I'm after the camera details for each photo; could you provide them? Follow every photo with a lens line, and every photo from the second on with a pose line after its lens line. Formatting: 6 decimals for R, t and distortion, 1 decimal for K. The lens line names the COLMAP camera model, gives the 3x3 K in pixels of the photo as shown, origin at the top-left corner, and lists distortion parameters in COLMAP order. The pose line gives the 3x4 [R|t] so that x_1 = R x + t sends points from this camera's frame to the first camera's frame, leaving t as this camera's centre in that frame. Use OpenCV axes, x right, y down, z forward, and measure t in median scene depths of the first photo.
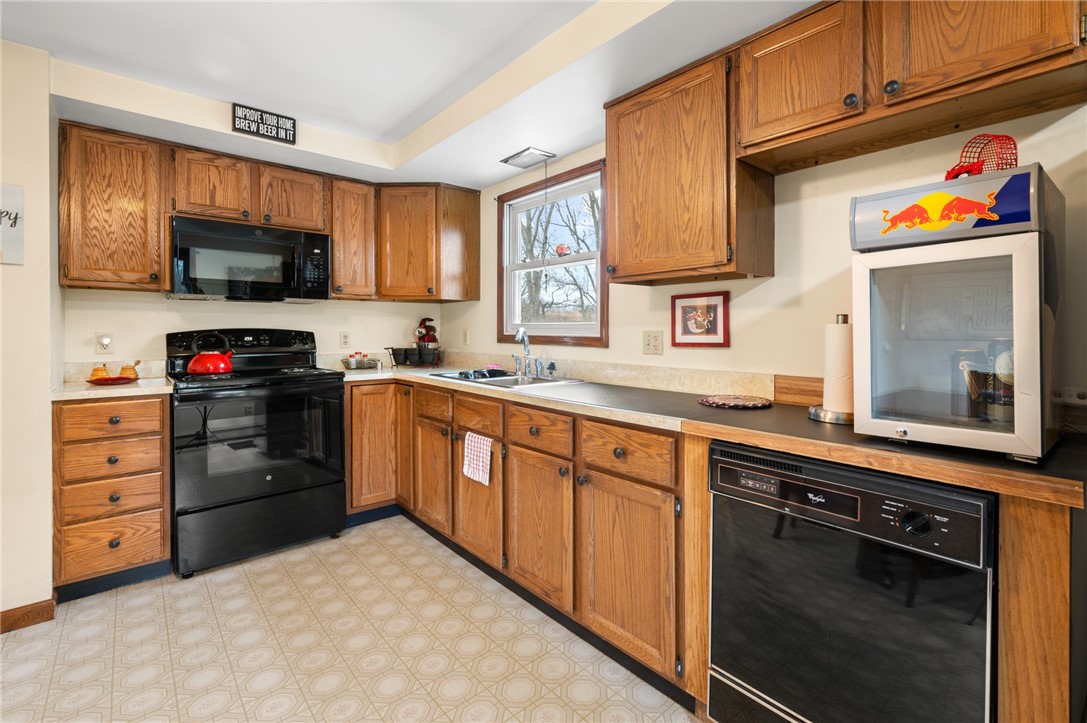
lens RADIAL K [[480.2, 0, 543.8], [0, 480.2, 330.8], [0, 0, 1]] dist [-0.000100, -0.000411]
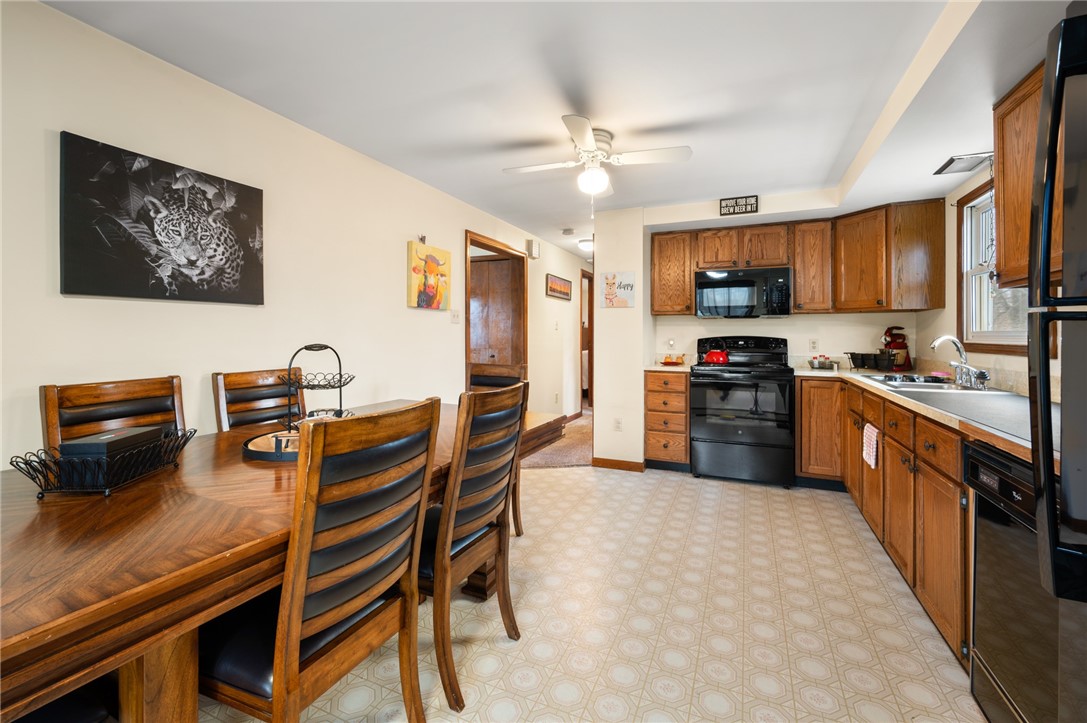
lens RADIAL K [[480.2, 0, 543.8], [0, 480.2, 330.8], [0, 0, 1]] dist [-0.000100, -0.000411]
pose [[0.399150, -0.009520, -0.916836, 0.538346], [-0.006762, 0.999888, -0.013327, 0.003111], [0.916860, 0.011519, 0.399042, -0.183098]]
